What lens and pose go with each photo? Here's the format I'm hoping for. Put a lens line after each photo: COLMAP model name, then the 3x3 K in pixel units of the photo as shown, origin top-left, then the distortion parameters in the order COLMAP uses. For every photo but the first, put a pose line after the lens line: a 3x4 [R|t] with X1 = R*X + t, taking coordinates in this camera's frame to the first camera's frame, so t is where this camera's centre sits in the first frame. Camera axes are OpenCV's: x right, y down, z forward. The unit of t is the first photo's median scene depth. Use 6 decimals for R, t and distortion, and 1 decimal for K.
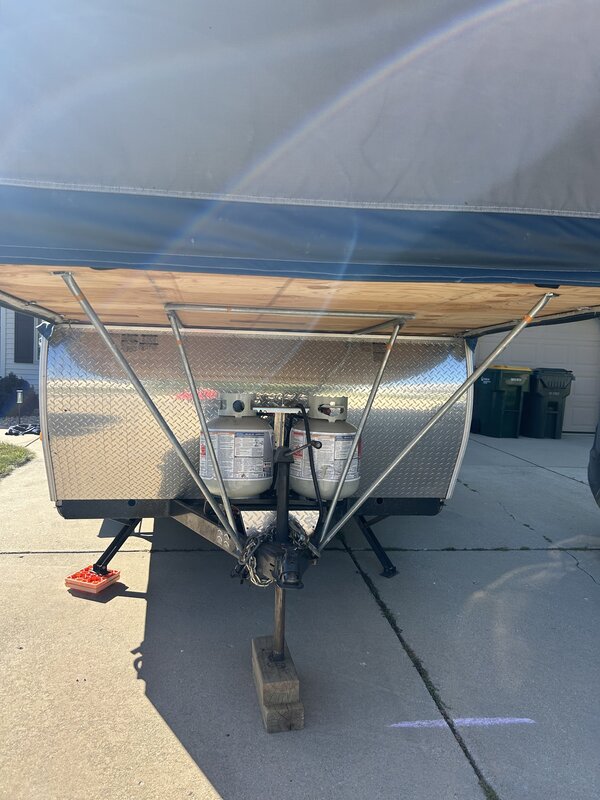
lens RADIAL K [[604.3, 0, 299.6], [0, 604.3, 397.9], [0, 0, 1]] dist [0.032662, -0.041131]
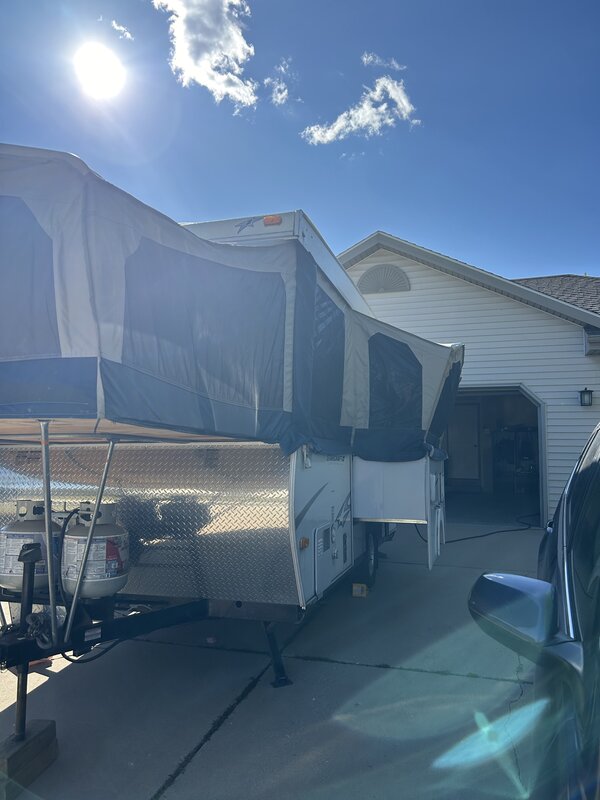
lens RADIAL K [[604.3, 0, 299.7], [0, 604.3, 401.9], [0, 0, 1]] dist [0.032662, -0.041131]
pose [[0.909403, -0.065806, -0.410678, 0.841037], [0.006374, 0.989493, -0.144437, -0.022431], [0.415868, 0.128734, 0.900267, 0.105043]]
